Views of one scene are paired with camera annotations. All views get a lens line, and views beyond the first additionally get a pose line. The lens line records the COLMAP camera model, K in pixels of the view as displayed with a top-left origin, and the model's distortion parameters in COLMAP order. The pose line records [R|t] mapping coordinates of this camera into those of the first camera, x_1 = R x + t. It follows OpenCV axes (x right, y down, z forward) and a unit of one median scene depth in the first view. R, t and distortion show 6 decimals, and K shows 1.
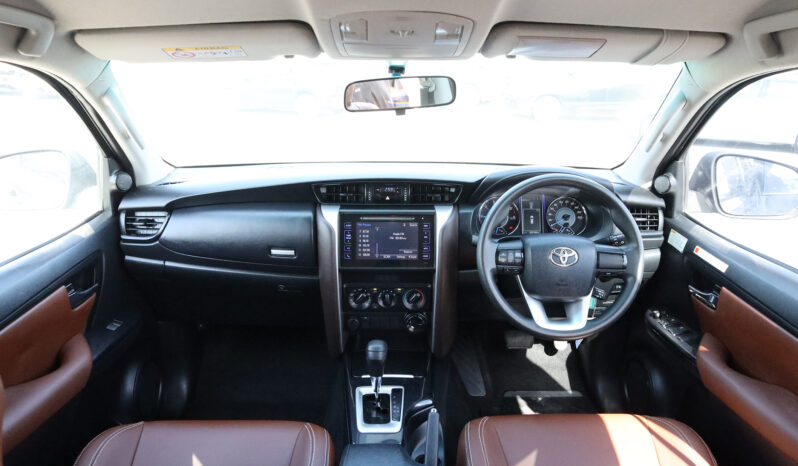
lens RADIAL K [[573.0, 0, 399.0], [0, 573.0, 233.0], [0, 0, 1]] dist [-0.005162, 0.001867]
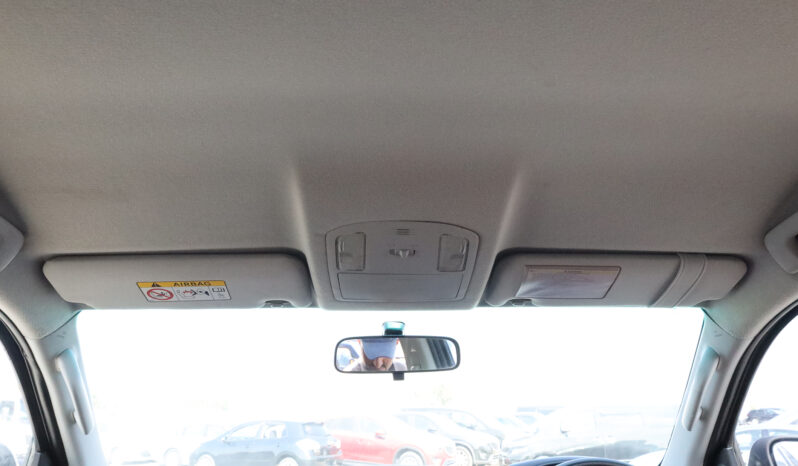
lens RADIAL K [[573.0, 0, 399.0], [0, 573.0, 233.0], [0, 0, 1]] dist [-0.005162, 0.001867]
pose [[0.999663, -0.006720, 0.025061, -0.018659], [0.020128, 0.810340, -0.585615, 0.133122], [-0.016373, 0.585922, 0.810202, 0.183588]]
